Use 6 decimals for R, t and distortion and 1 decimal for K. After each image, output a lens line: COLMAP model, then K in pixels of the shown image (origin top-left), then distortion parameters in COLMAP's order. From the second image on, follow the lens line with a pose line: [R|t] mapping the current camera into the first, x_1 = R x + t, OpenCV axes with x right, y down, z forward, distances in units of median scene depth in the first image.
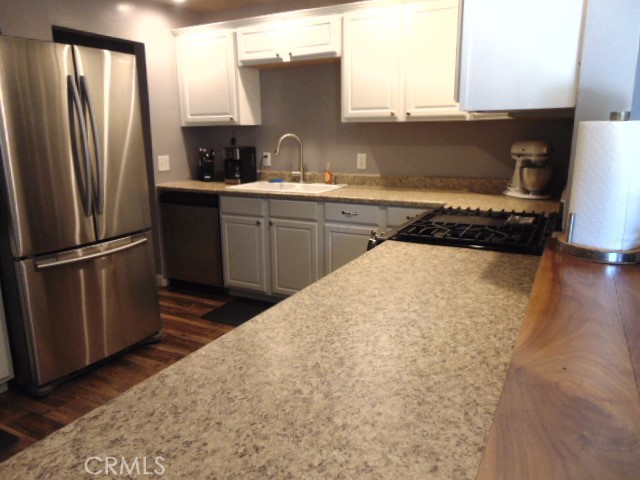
lens RADIAL K [[484.9, 0, 320.0], [0, 484.9, 240.0], [0, 0, 1]] dist [-0.029023, 0.087718]
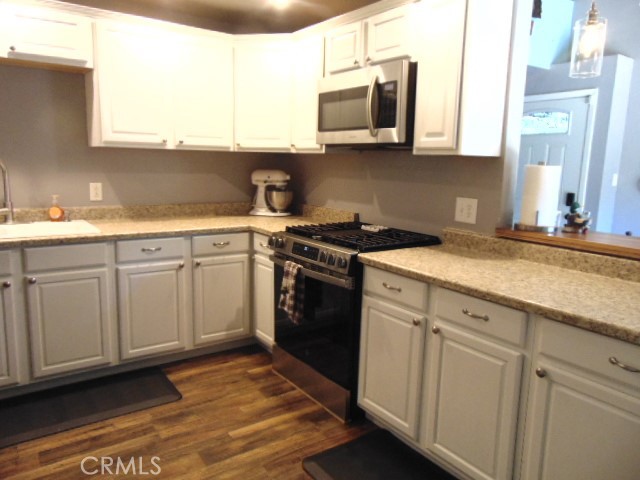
lens RADIAL K [[484.9, 0, 320.0], [0, 484.9, 240.0], [0, 0, 1]] dist [-0.029023, 0.087718]
pose [[0.451952, -0.122834, 0.883544, -0.569620], [0.165893, 0.984769, 0.052049, -0.065127], [-0.876481, 0.123050, 0.465446, 0.303236]]
